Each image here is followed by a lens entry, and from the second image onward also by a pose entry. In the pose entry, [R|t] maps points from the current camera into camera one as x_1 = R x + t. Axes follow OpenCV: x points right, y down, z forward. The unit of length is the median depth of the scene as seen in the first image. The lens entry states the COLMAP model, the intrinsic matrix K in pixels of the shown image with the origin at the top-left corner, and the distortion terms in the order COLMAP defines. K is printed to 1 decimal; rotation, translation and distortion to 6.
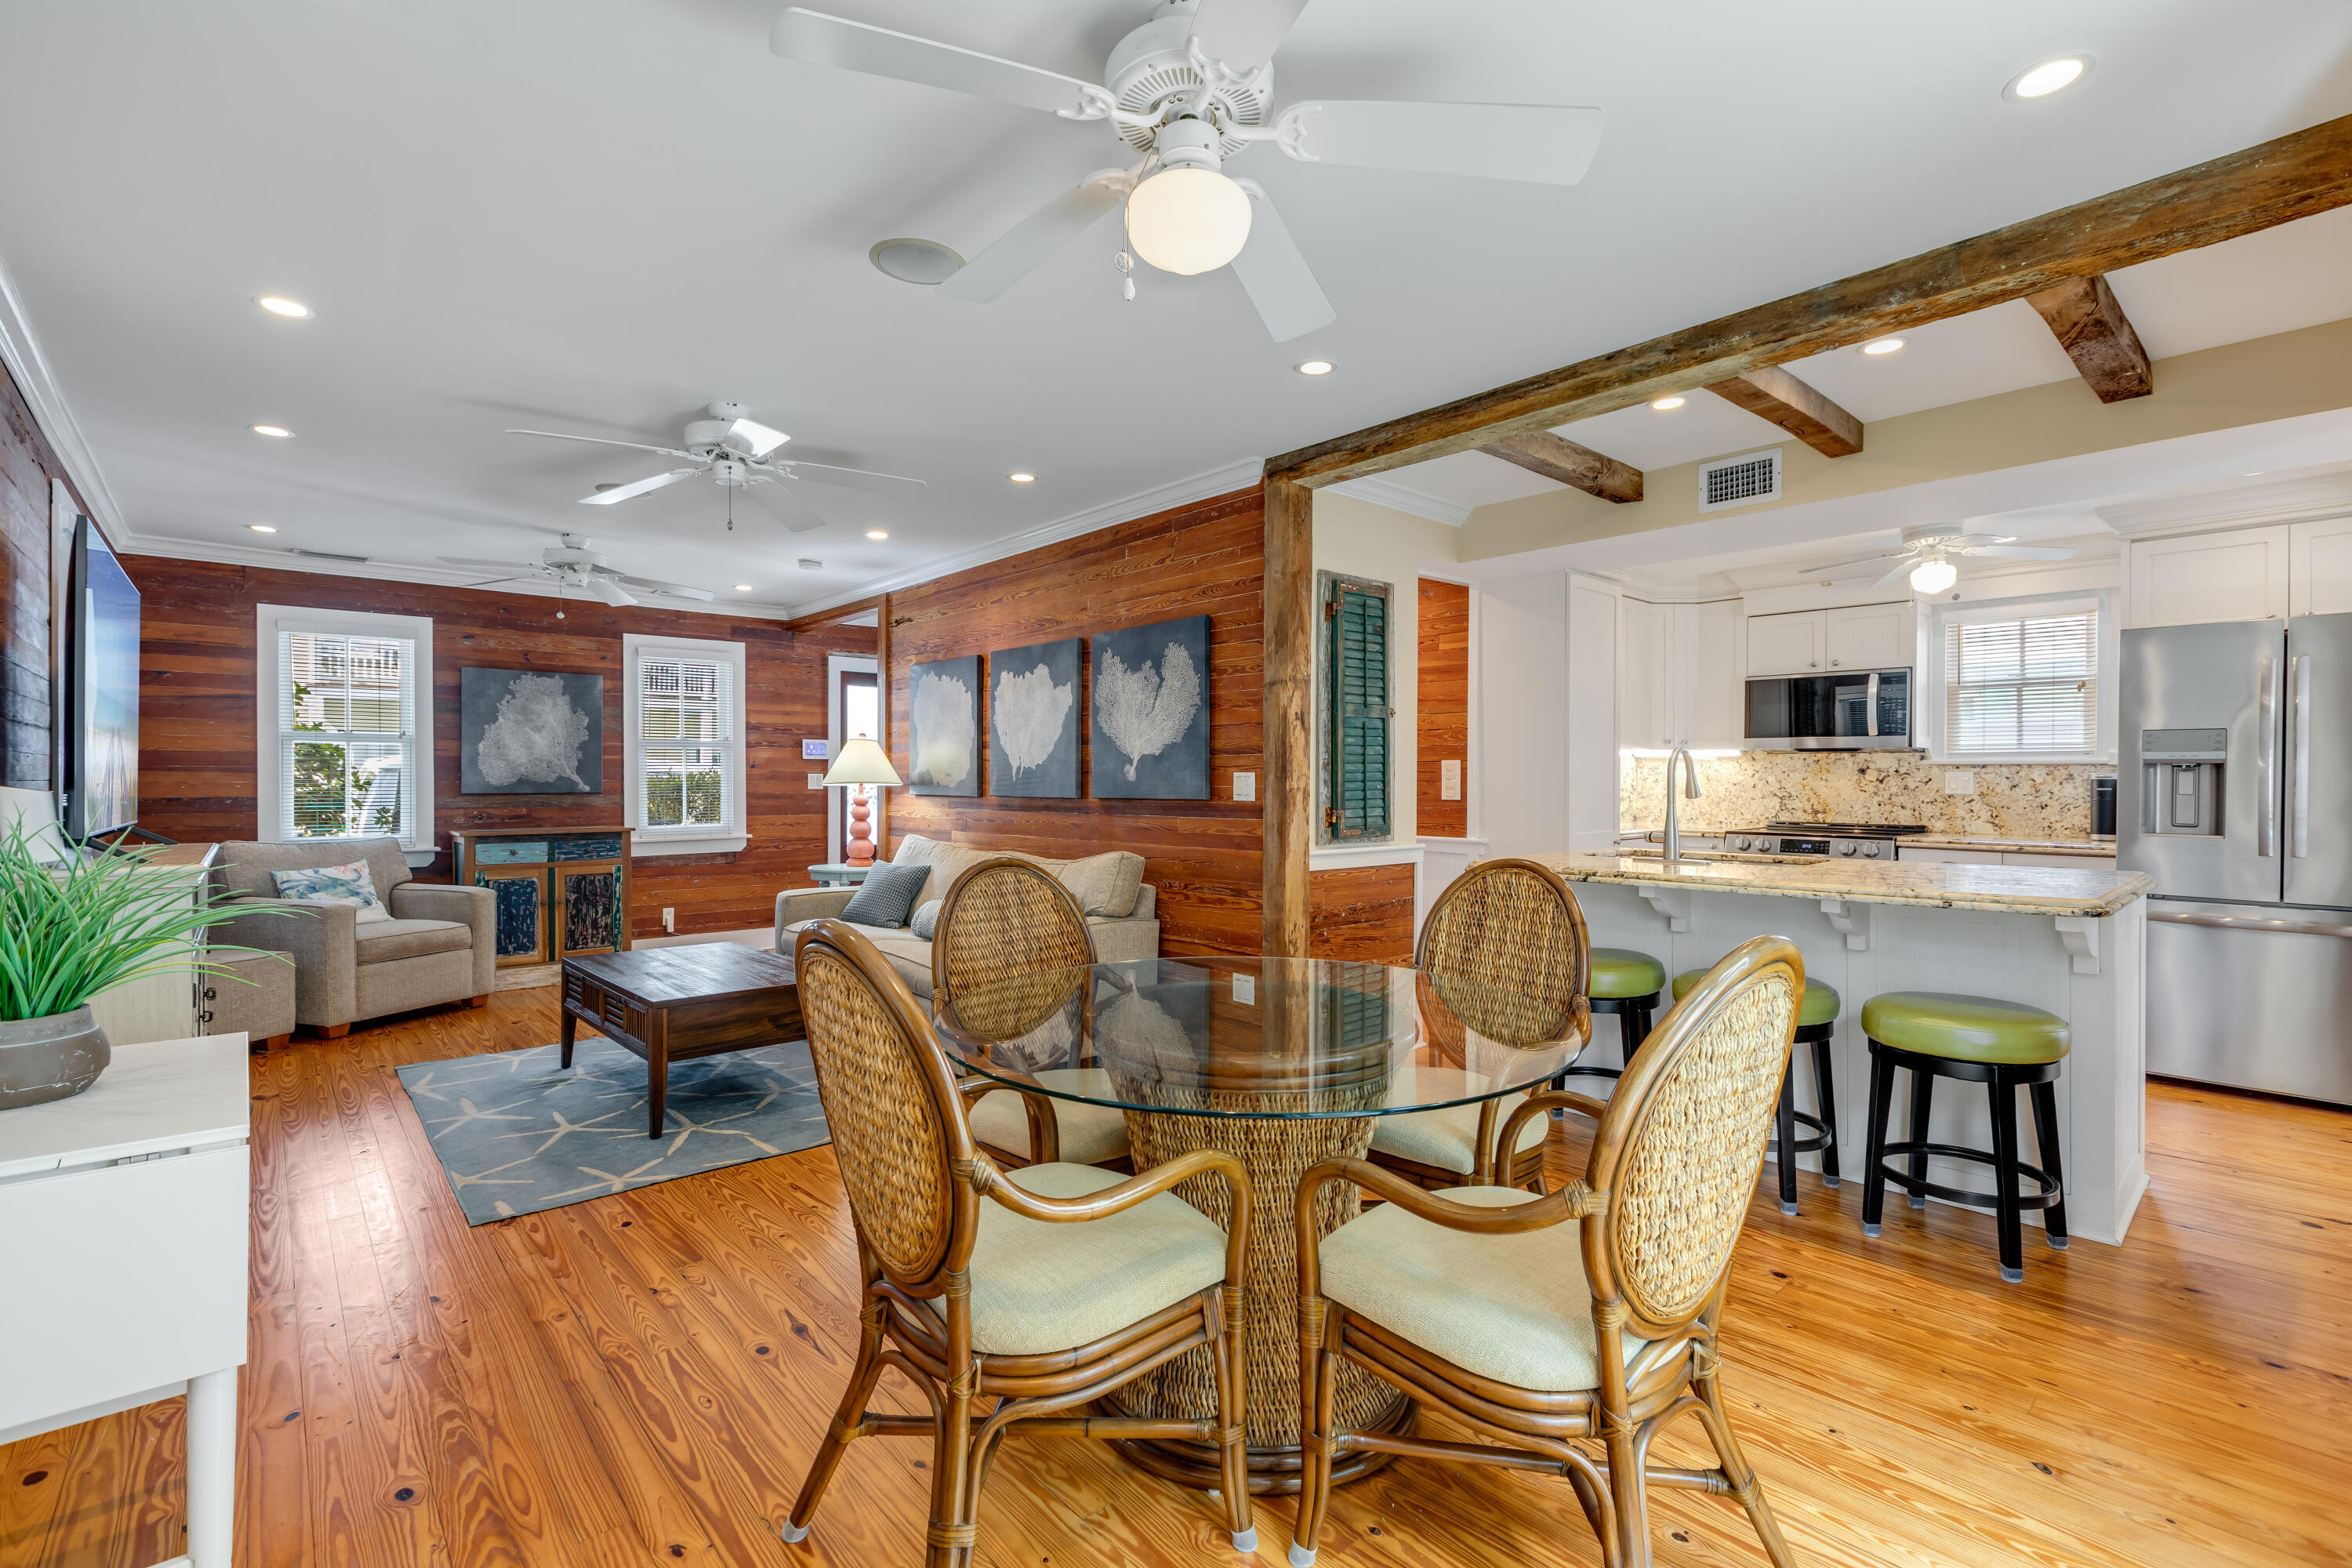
lens RADIAL K [[1053.7, 0, 1164.3], [0, 1053.7, 780.0], [0, 0, 1]] dist [0.000406, 0.000788]
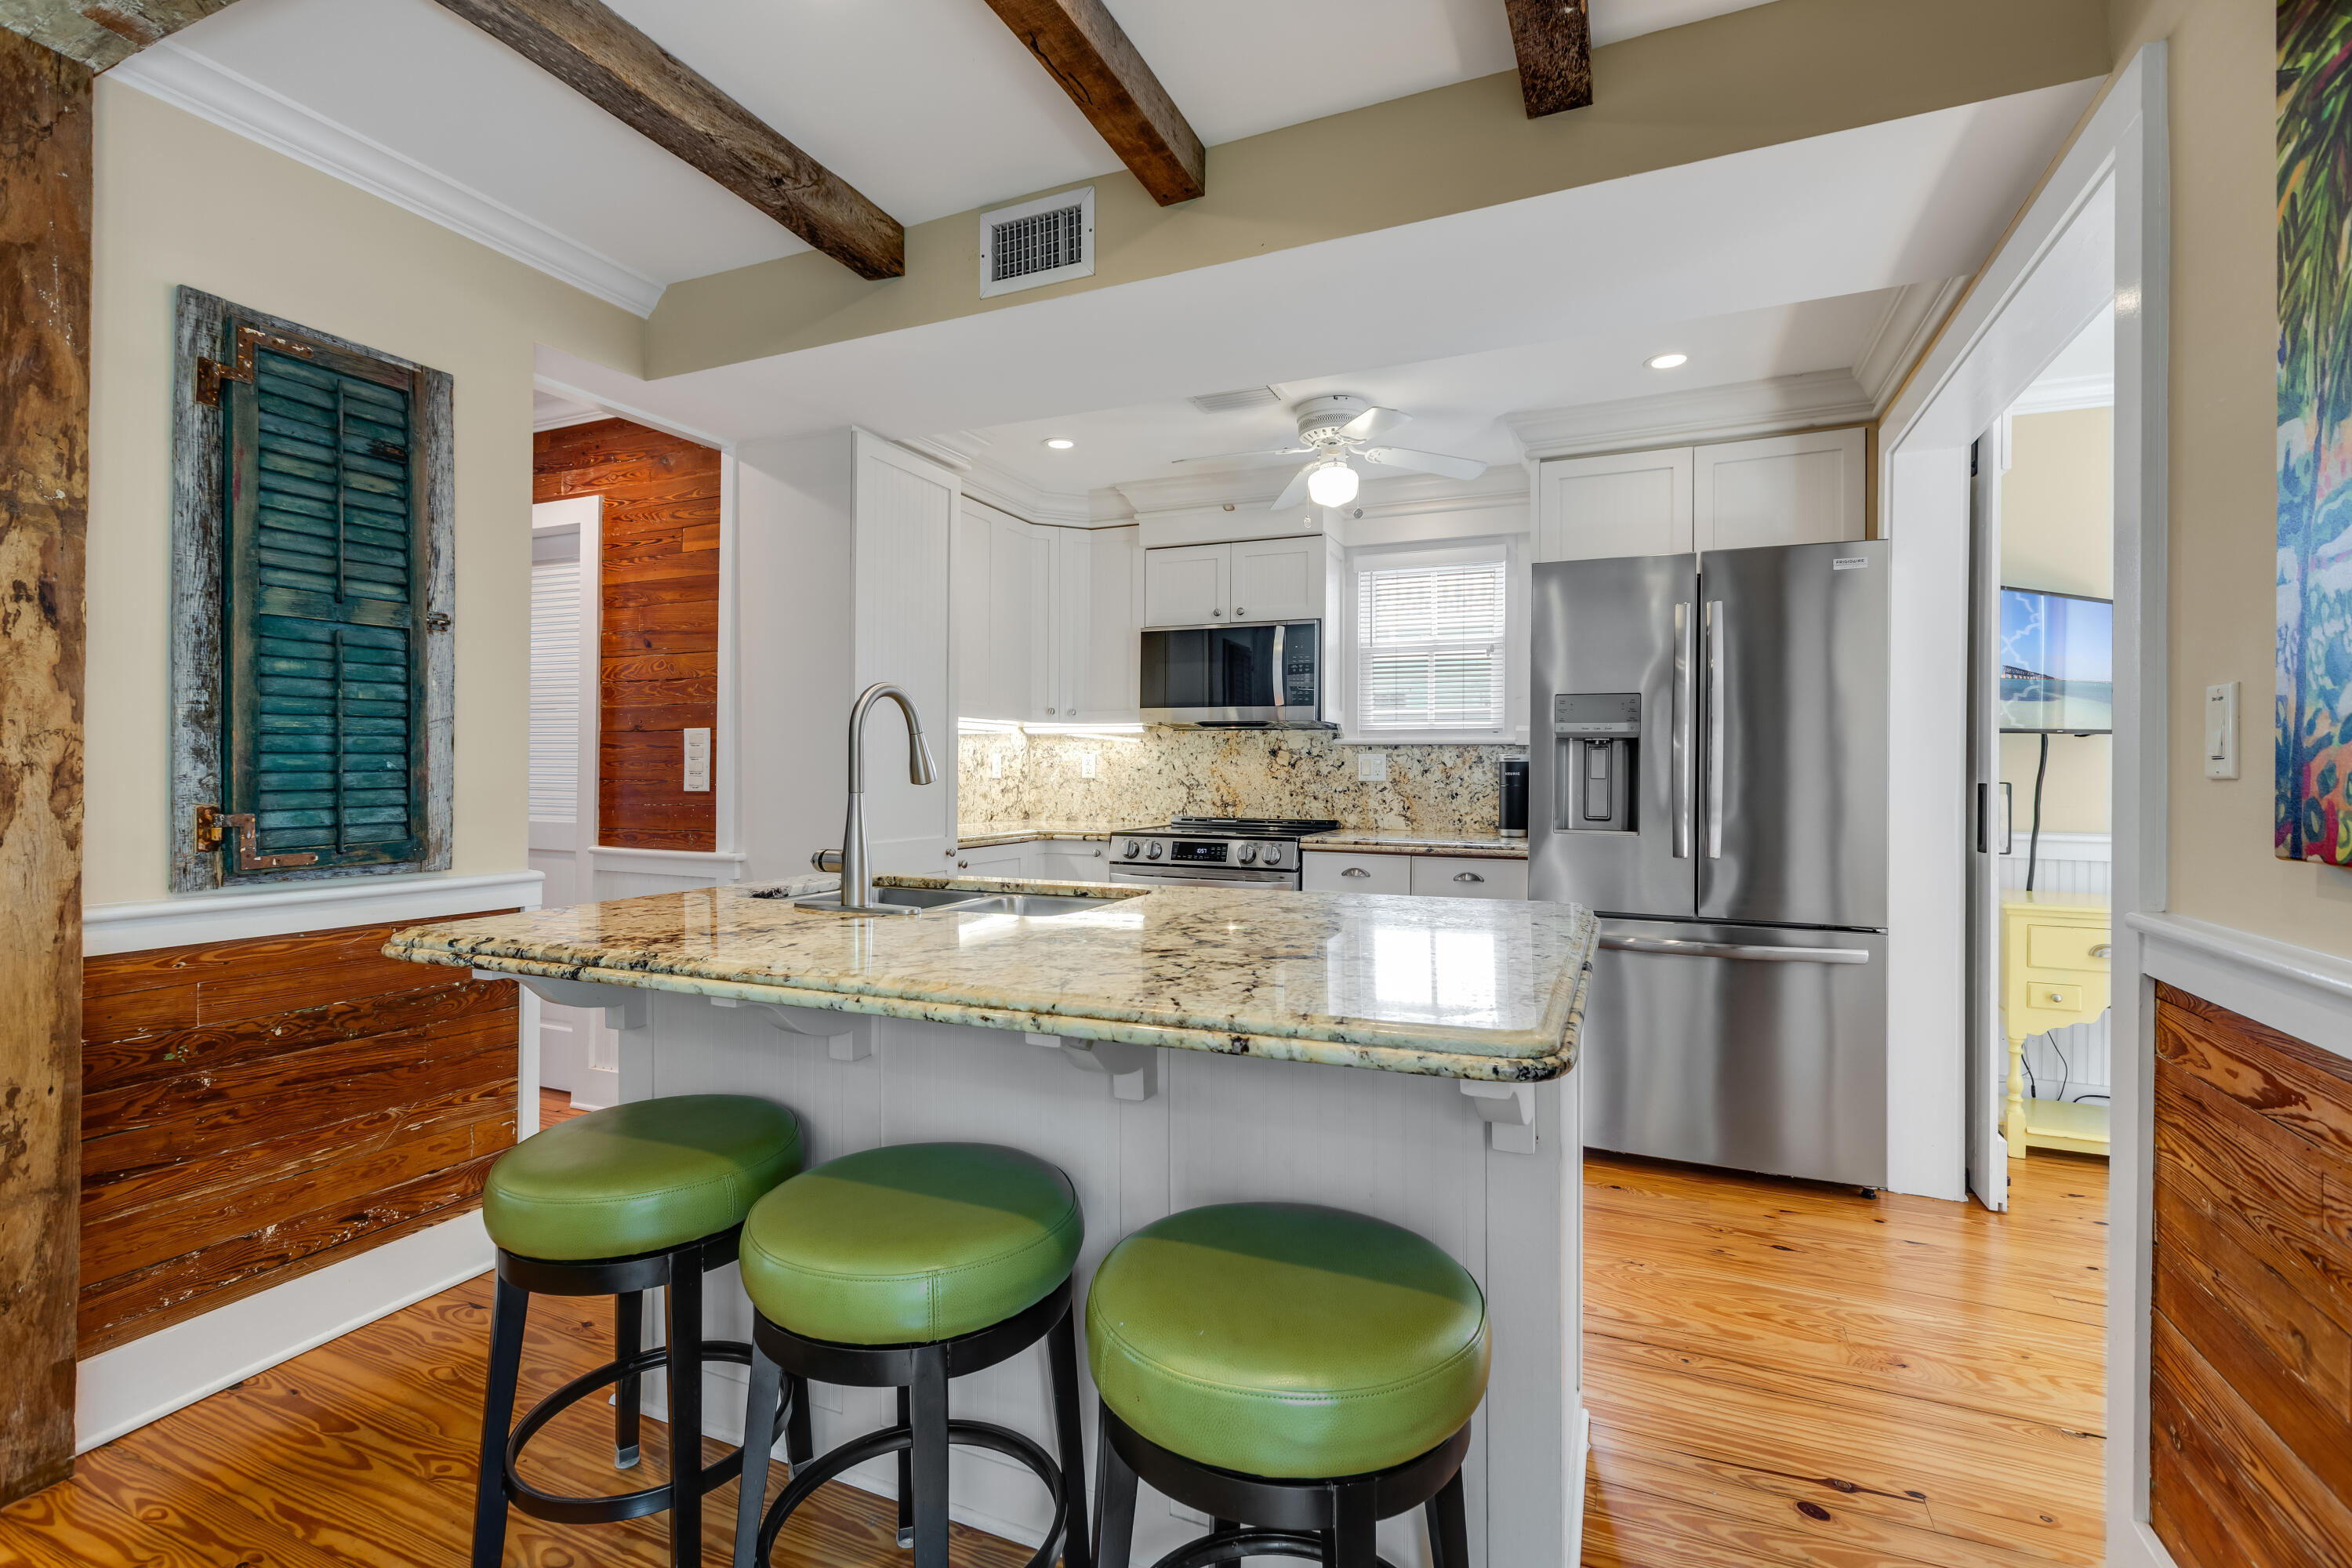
lens RADIAL K [[1053.7, 0, 1171.3], [0, 1053.7, 763.3], [0, 0, 1]] dist [0.000406, 0.000788]
pose [[0.909934, 0.005733, 0.414714, 0.283106], [-0.001182, 0.999936, -0.011229, 0.009139], [-0.414752, 0.009728, 0.909882, 0.332809]]
